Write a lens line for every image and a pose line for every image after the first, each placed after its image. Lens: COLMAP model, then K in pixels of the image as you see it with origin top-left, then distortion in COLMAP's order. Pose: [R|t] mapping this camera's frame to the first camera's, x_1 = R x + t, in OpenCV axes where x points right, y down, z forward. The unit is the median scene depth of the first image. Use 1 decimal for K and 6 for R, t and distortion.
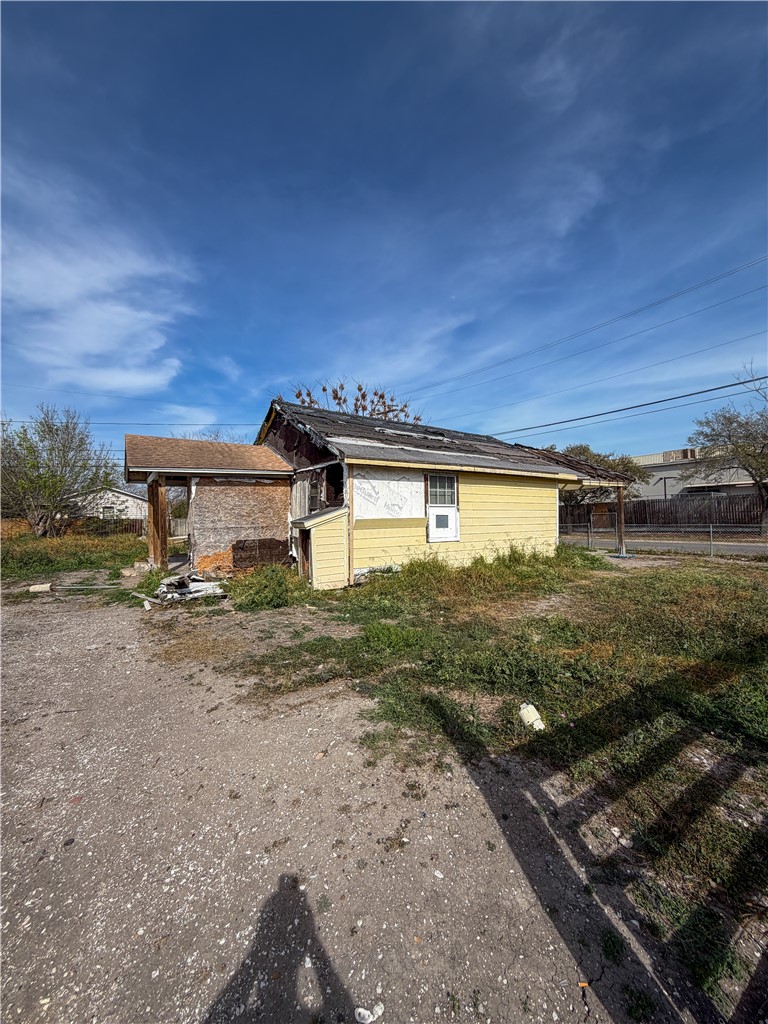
lens RADIAL K [[407.4, 0, 385.1], [0, 407.4, 516.2], [0, 0, 1]] dist [-0.002723, 0.000834]
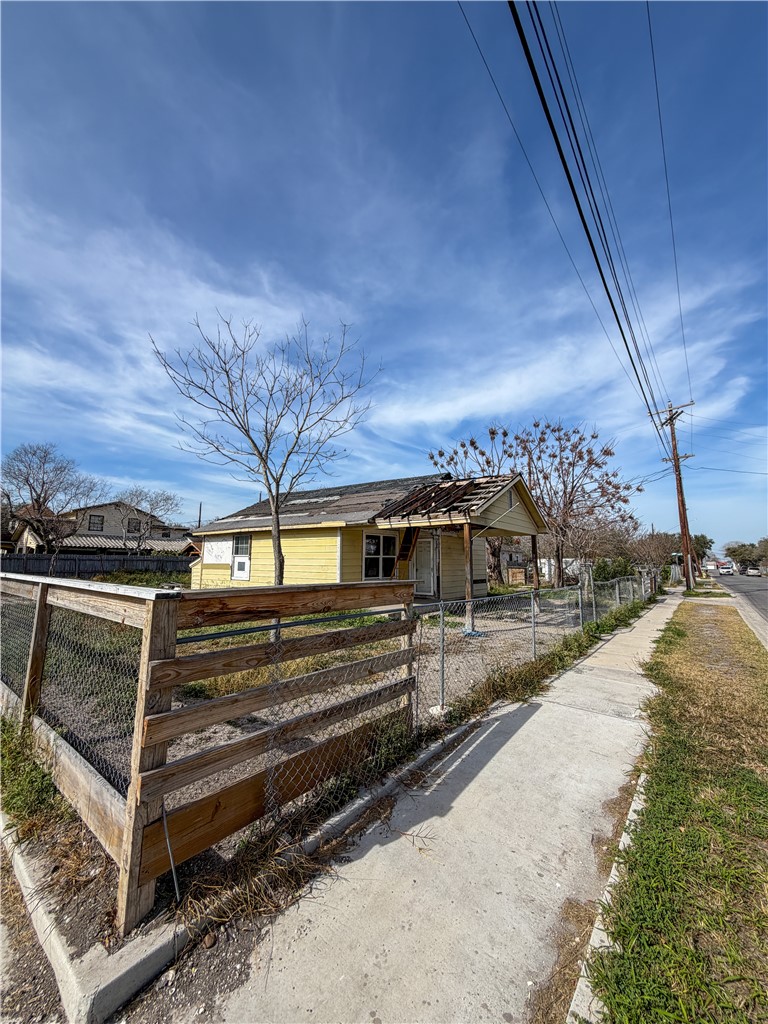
lens RADIAL K [[407.4, 0, 384.9], [0, 407.4, 505.4], [0, 0, 1]] dist [-0.002723, 0.000834]
pose [[0.319012, -0.112013, -0.941108, 1.397723], [-0.010184, 0.992529, -0.121585, -0.026614], [0.947696, 0.048371, 0.315488, 0.814598]]
